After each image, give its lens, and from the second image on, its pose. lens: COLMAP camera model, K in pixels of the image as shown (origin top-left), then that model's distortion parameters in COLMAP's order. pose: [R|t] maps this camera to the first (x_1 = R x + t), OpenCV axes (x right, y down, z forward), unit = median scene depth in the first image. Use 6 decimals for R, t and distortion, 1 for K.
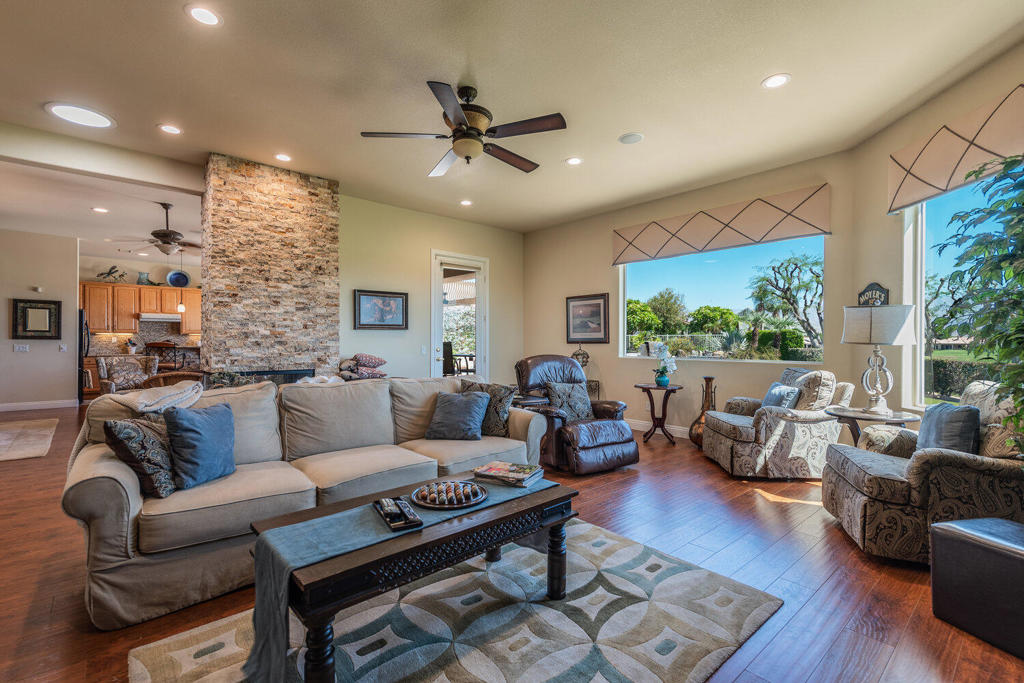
lens RADIAL K [[458.9, 0, 504.6], [0, 458.9, 339.1], [0, 0, 1]] dist [0.010461, -0.002196]
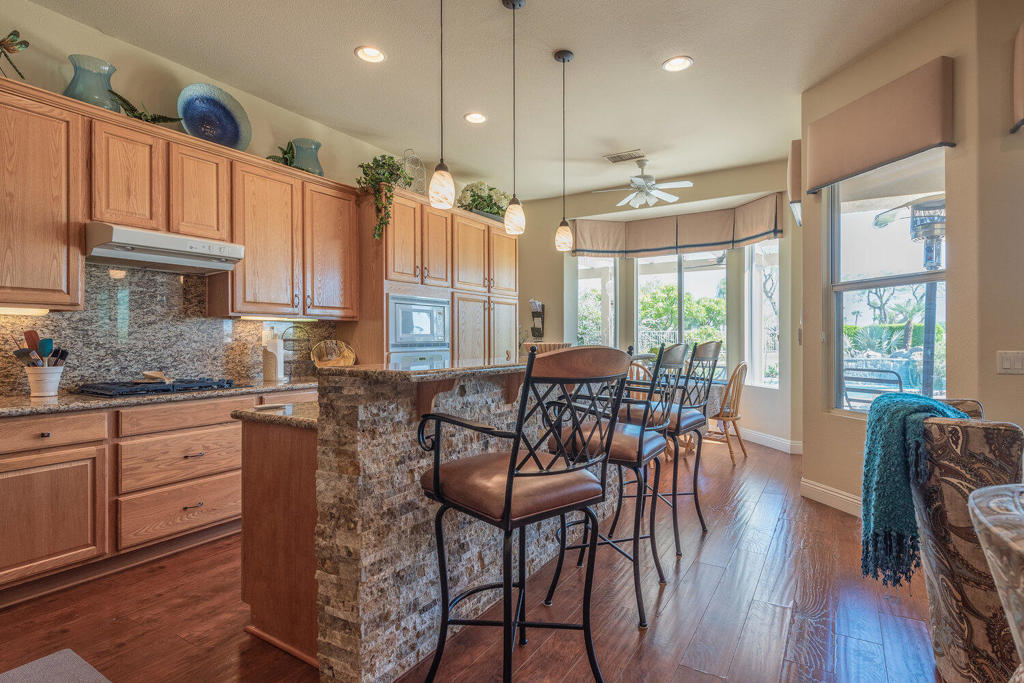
lens RADIAL K [[530.4, 0, 521.1], [0, 530.4, 338.9], [0, 0, 1]] dist [0.012878, -0.004102]
pose [[0.939712, -0.004247, 0.341941, -0.675798], [0.004208, 0.999991, 0.000856, 0.003591], [-0.341941, 0.000634, 0.939721, 0.667384]]
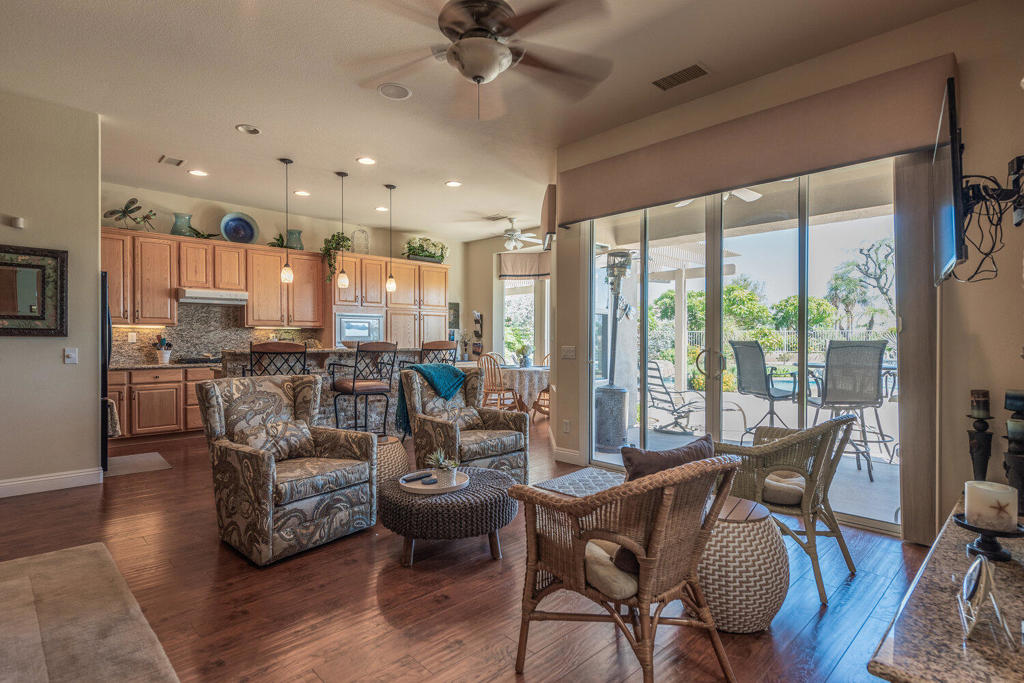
lens RADIAL K [[526.0, 0, 505.2], [0, 526.0, 347.0], [0, 0, 1]] dist [0.002154, 0.000847]
pose [[0.999162, -0.002446, 0.040850, -0.433236], [0.001689, 0.999826, 0.018558, 0.002055], [-0.040888, -0.018473, 0.998993, 0.366003]]
